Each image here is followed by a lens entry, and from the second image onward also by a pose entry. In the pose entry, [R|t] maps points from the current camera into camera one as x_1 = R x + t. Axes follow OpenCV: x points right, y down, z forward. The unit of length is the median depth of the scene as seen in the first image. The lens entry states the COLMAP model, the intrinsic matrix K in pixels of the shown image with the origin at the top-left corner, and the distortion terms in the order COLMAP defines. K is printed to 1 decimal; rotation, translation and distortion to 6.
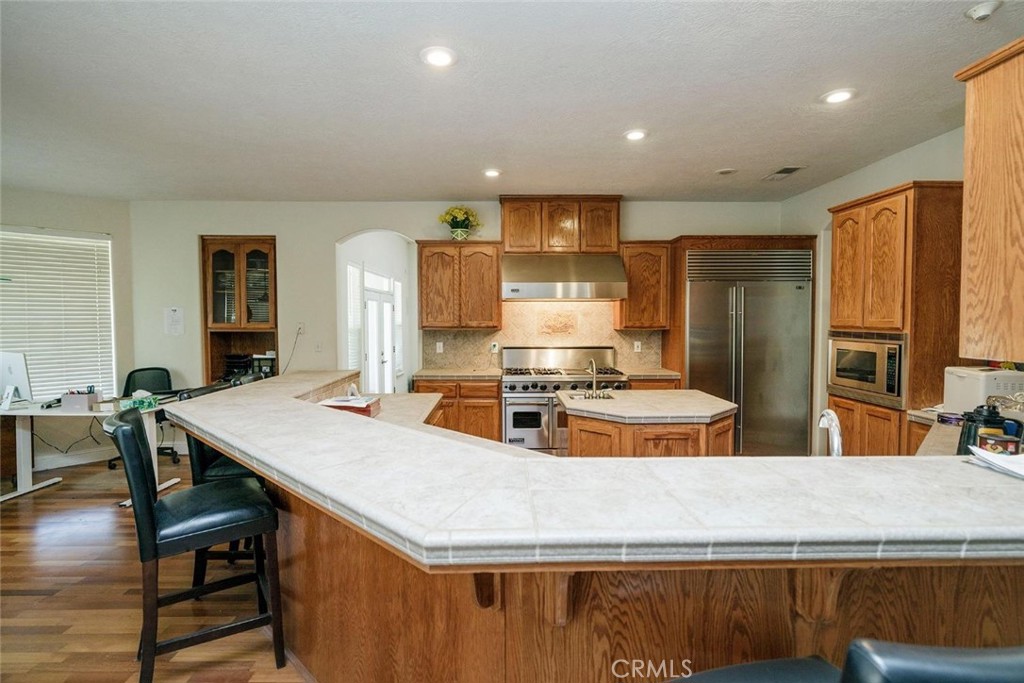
lens RADIAL K [[498.1, 0, 511.0], [0, 498.1, 338.0], [0, 0, 1]] dist [0.001214, -0.000796]
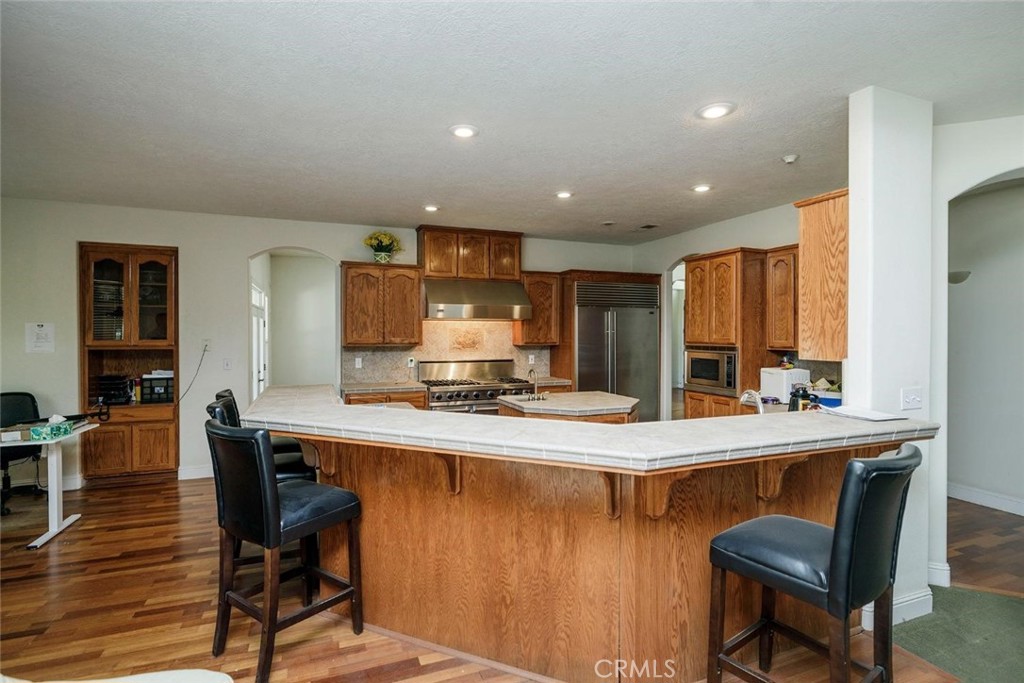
lens RADIAL K [[498.1, 0, 511.0], [0, 498.1, 338.0], [0, 0, 1]] dist [0.001214, -0.000796]
pose [[0.936462, 0.000162, 0.350768, -0.223932], [0.011058, 0.999489, -0.029983, 0.001512], [-0.350594, 0.031957, 0.935982, -0.102244]]
